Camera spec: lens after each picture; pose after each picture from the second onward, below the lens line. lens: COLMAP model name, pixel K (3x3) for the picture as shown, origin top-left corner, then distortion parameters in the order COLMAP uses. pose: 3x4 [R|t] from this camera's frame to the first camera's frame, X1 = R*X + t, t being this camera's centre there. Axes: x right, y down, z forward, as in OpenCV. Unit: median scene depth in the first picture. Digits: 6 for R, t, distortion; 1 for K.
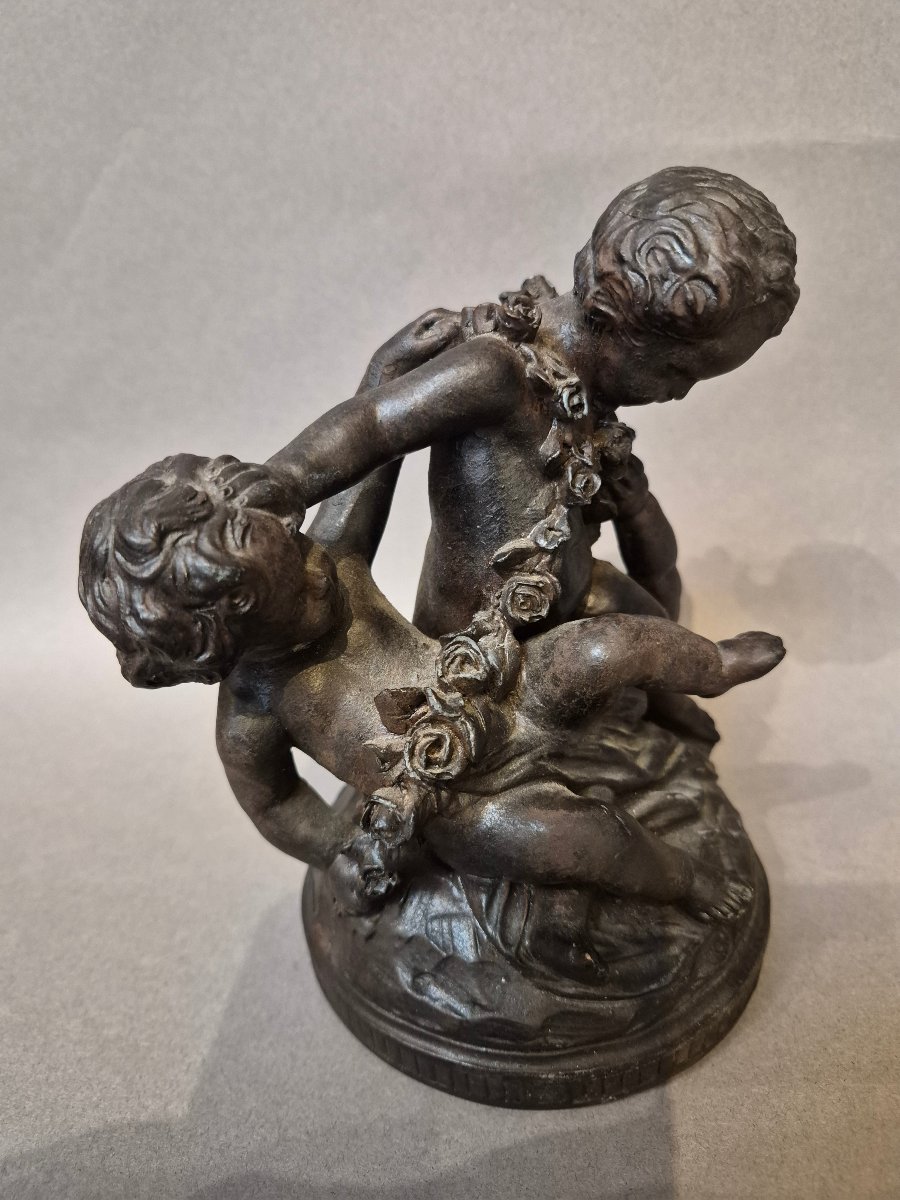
lens RADIAL K [[920.2, 0, 445.2], [0, 920.2, 604.7], [0, 0, 1]] dist [-0.049806, 0.016888]
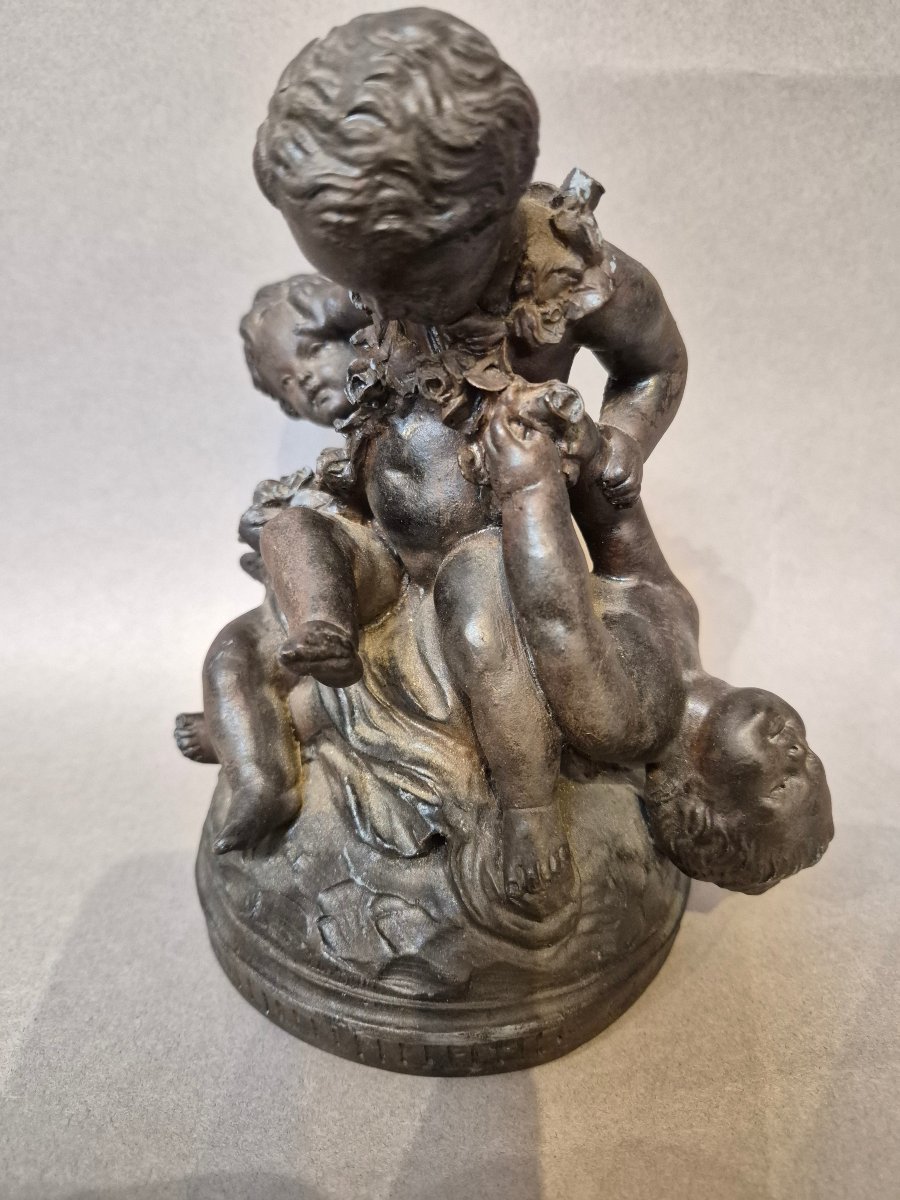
lens RADIAL K [[920.2, 0, 457.1], [0, 920.2, 613.0], [0, 0, 1]] dist [-0.049806, 0.016888]
pose [[0.988091, -0.017630, 0.152858, -0.052557], [0.014403, 0.999650, 0.022194, 0.035755], [-0.153196, -0.019728, 0.987999, 0.148224]]
